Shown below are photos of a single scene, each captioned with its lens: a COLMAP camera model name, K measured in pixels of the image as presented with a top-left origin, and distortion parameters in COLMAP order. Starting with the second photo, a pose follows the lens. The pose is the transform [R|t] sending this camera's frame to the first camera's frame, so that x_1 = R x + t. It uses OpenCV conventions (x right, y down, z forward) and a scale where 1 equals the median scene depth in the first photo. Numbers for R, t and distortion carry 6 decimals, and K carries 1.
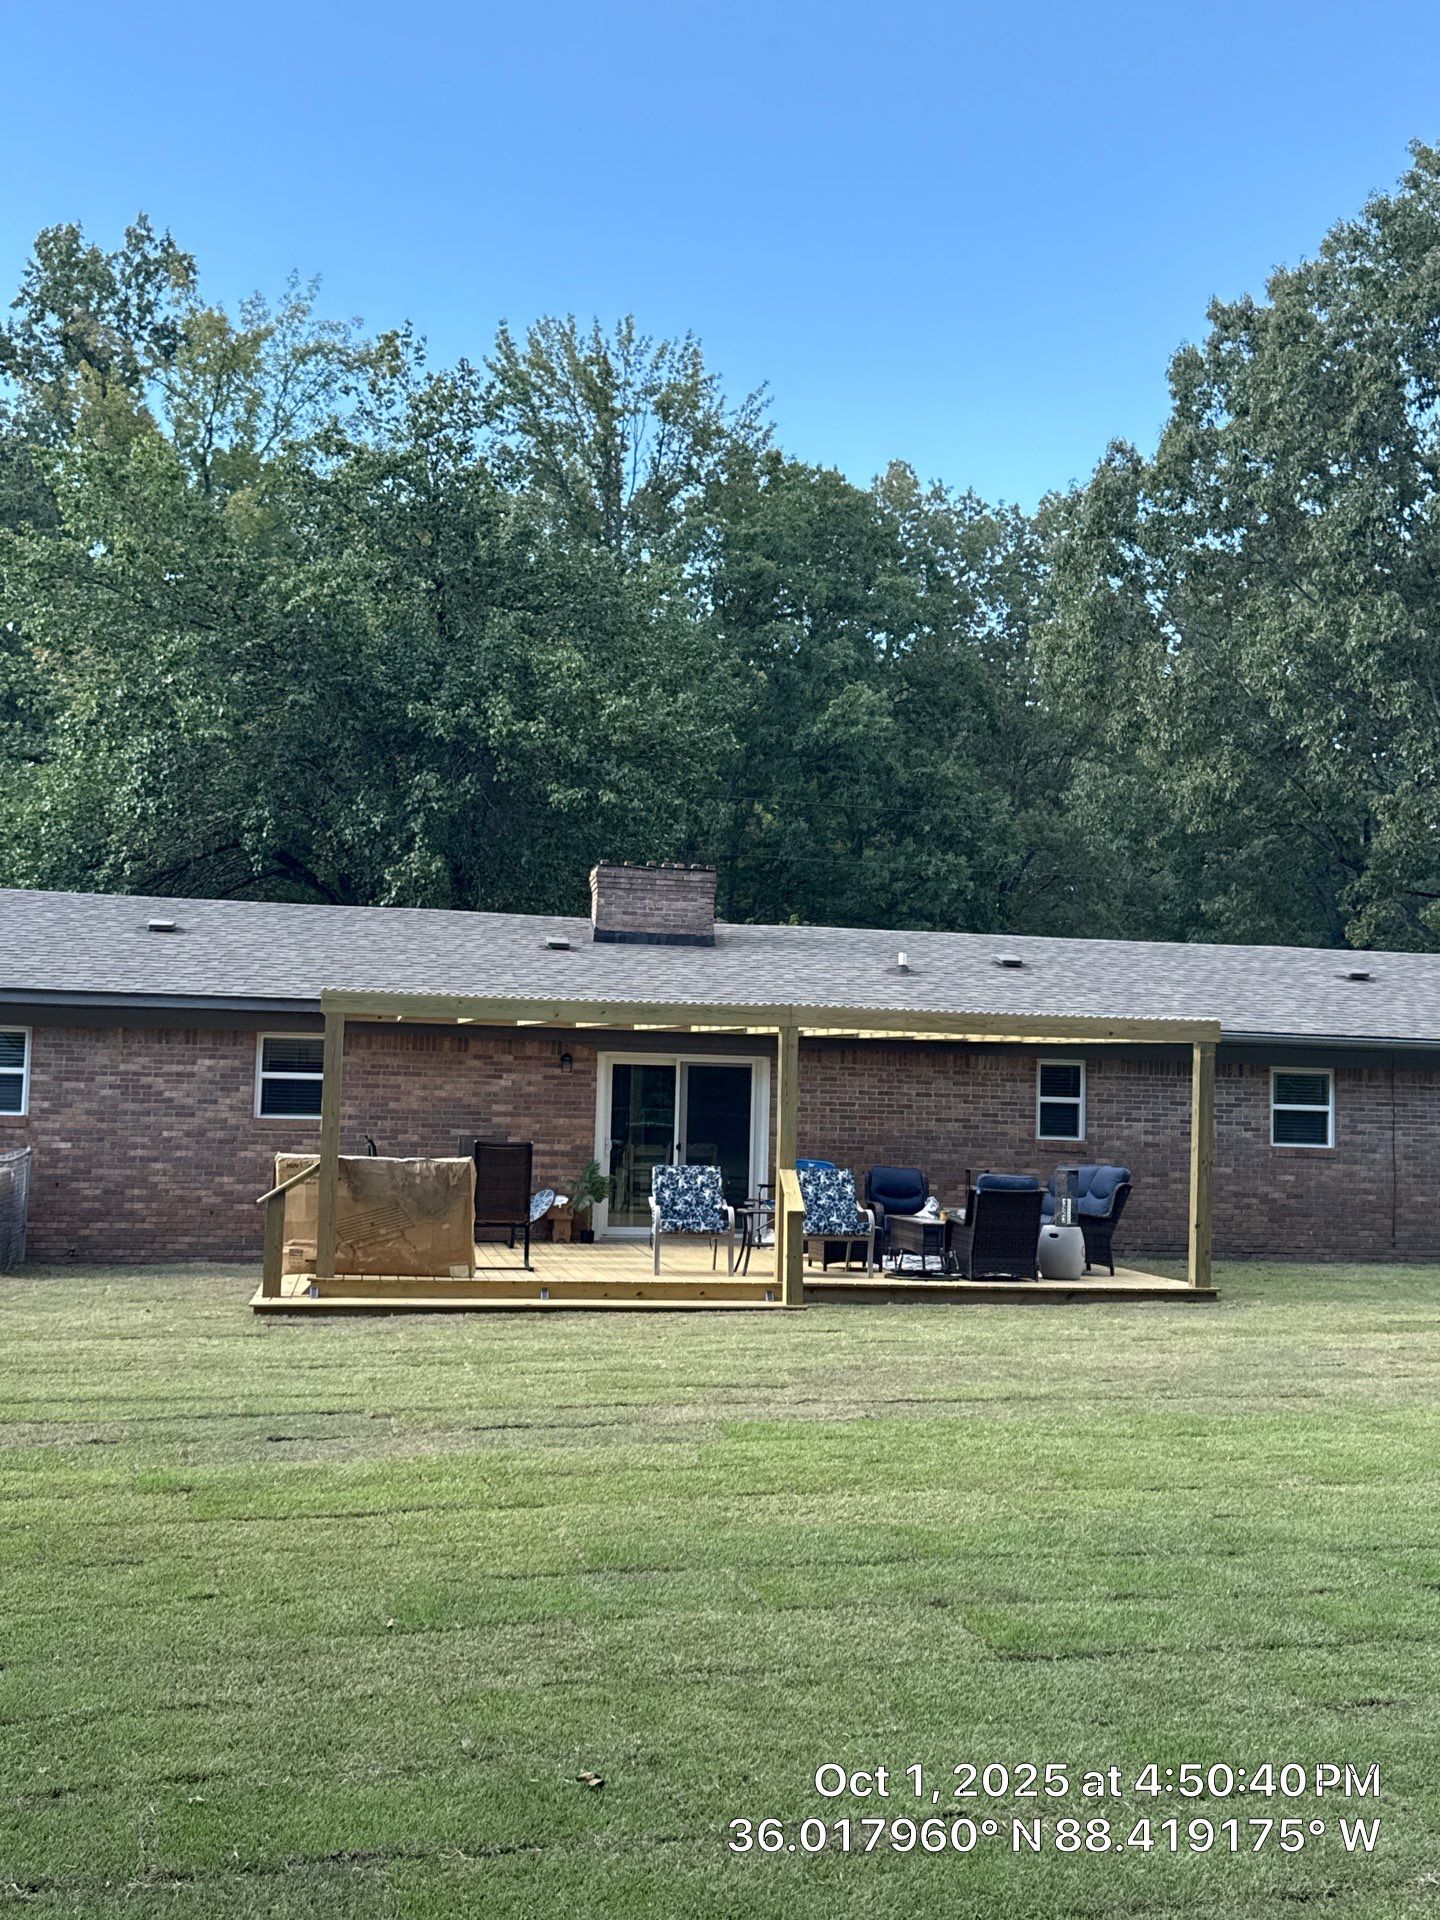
lens RADIAL K [[1791.6, 0, 726.1], [0, 1791.6, 962.9], [0, 0, 1]] dist [0.088376, -0.003795]
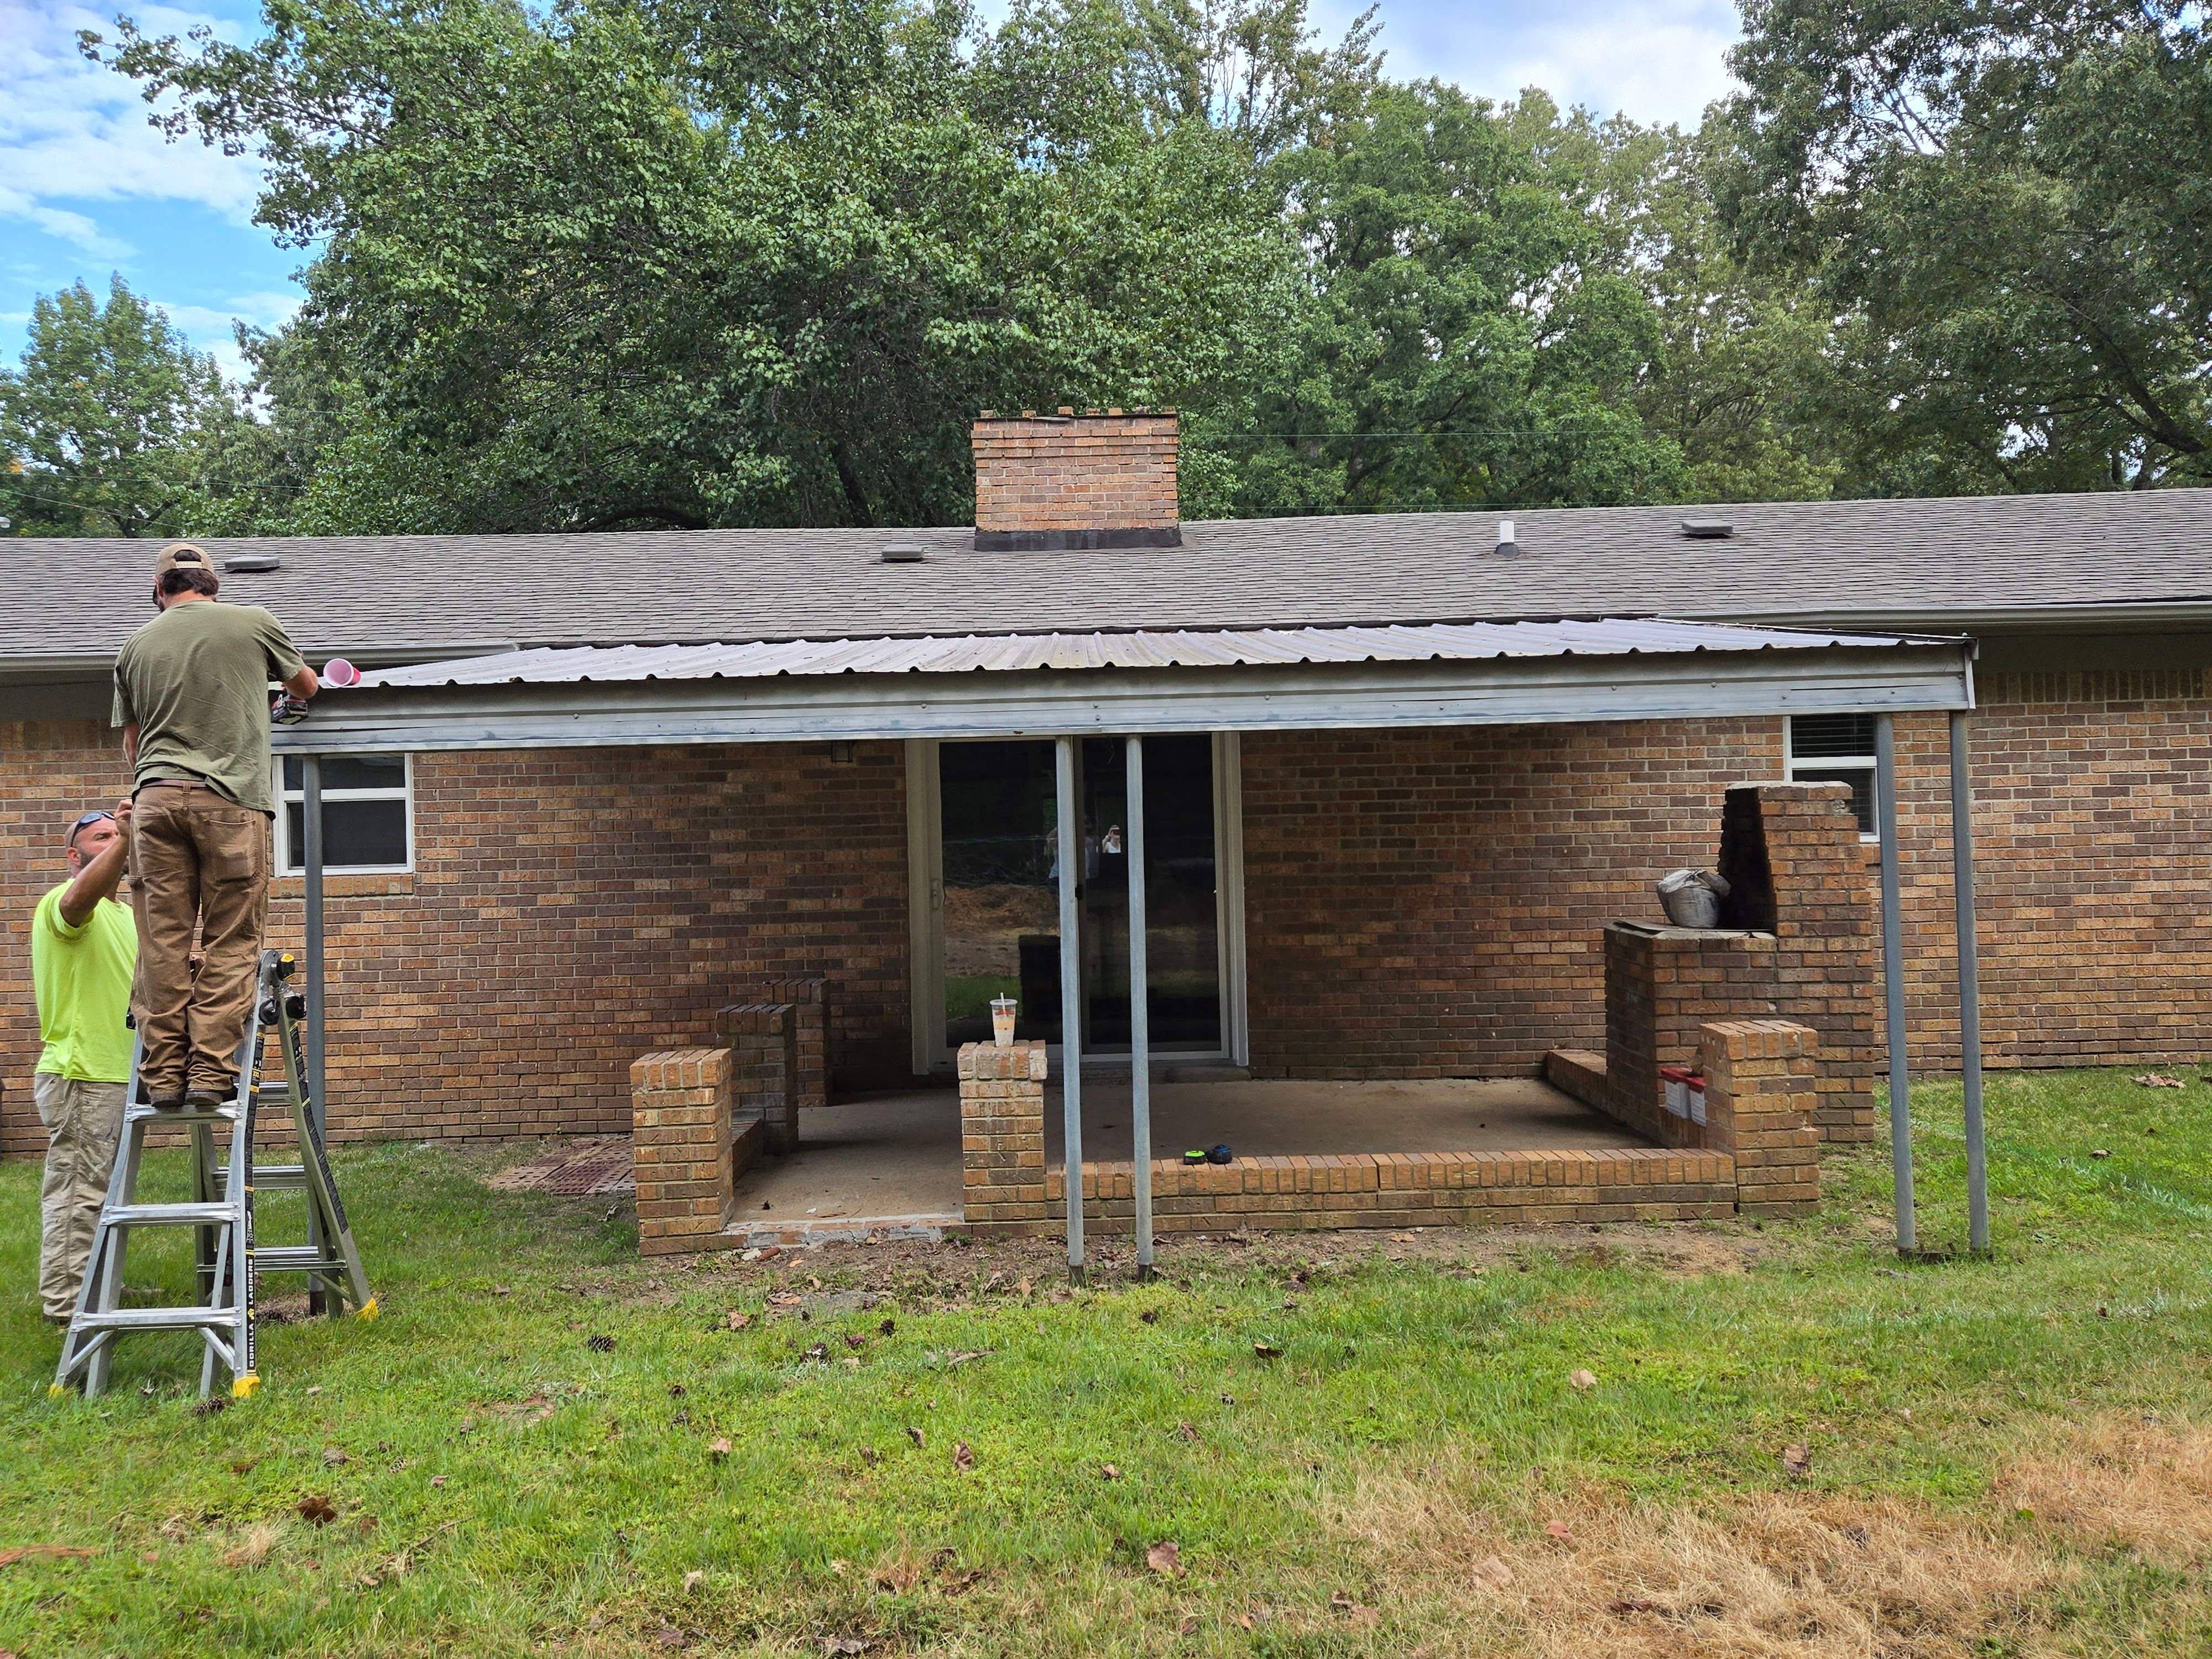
lens RADIAL K [[1674.9, 0, 1123.5], [0, 1674.9, 828.1], [0, 0, 1]] dist [0.052786, -0.050742]
pose [[0.984686, -0.052361, -0.166289, 0.072586], [0.064147, 0.995735, 0.066314, 0.053535], [0.162107, -0.075965, 0.983845, 0.534803]]
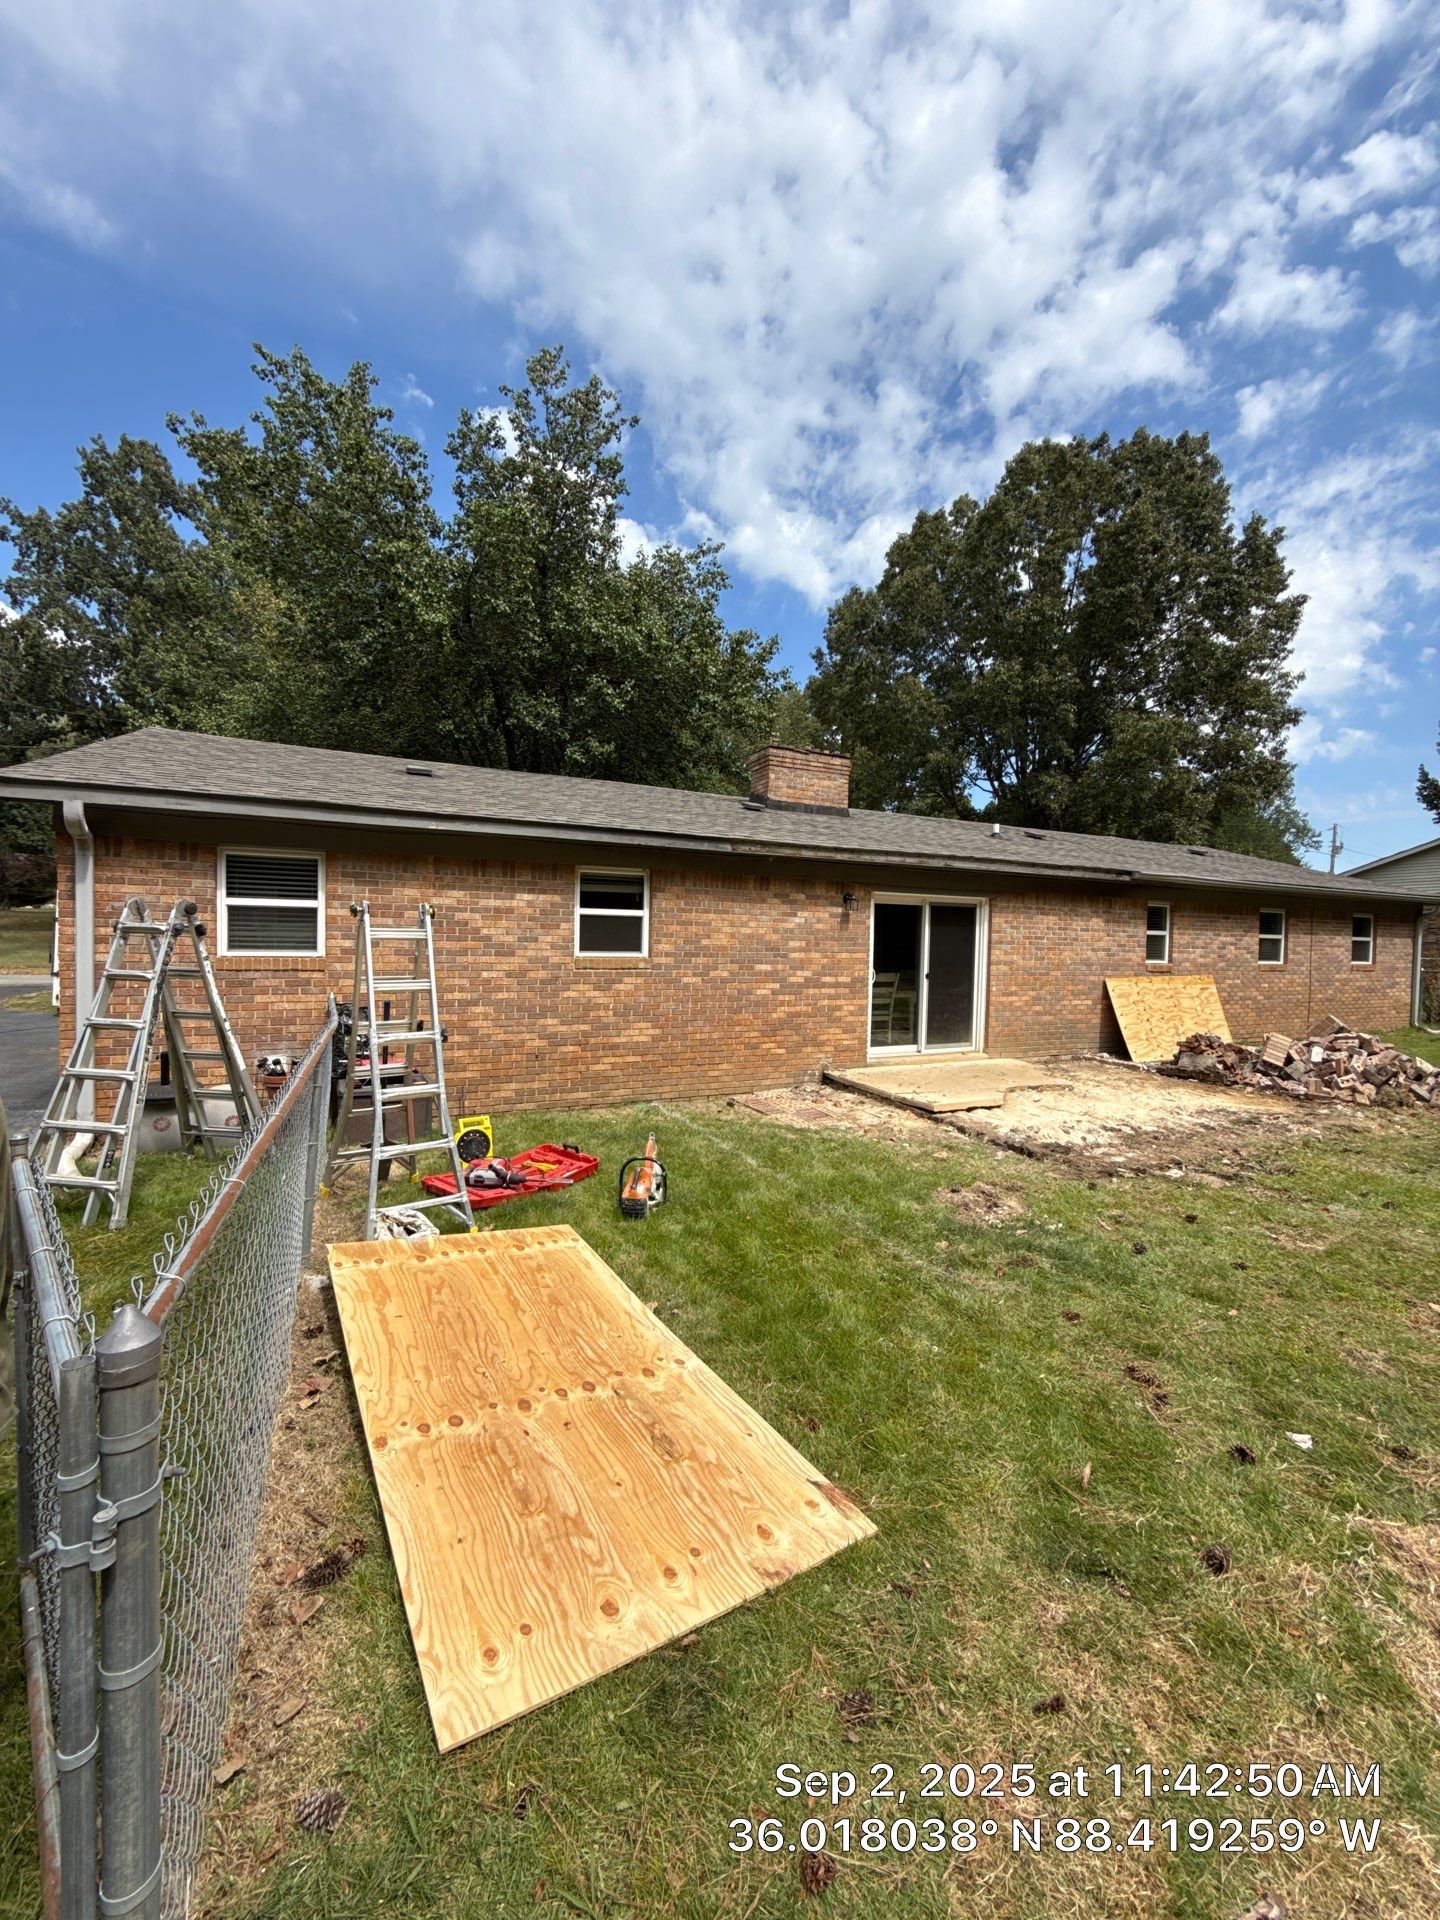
lens RADIAL K [[762.8, 0, 721.0], [0, 762.8, 962.0], [0, 0, 1]] dist [-0.000004, -0.000798]
pose [[0.962462, -0.016839, 0.270894, -0.291566], [-0.011818, 0.994527, 0.103809, 0.045391], [-0.271159, -0.103113, 0.956995, 0.582549]]
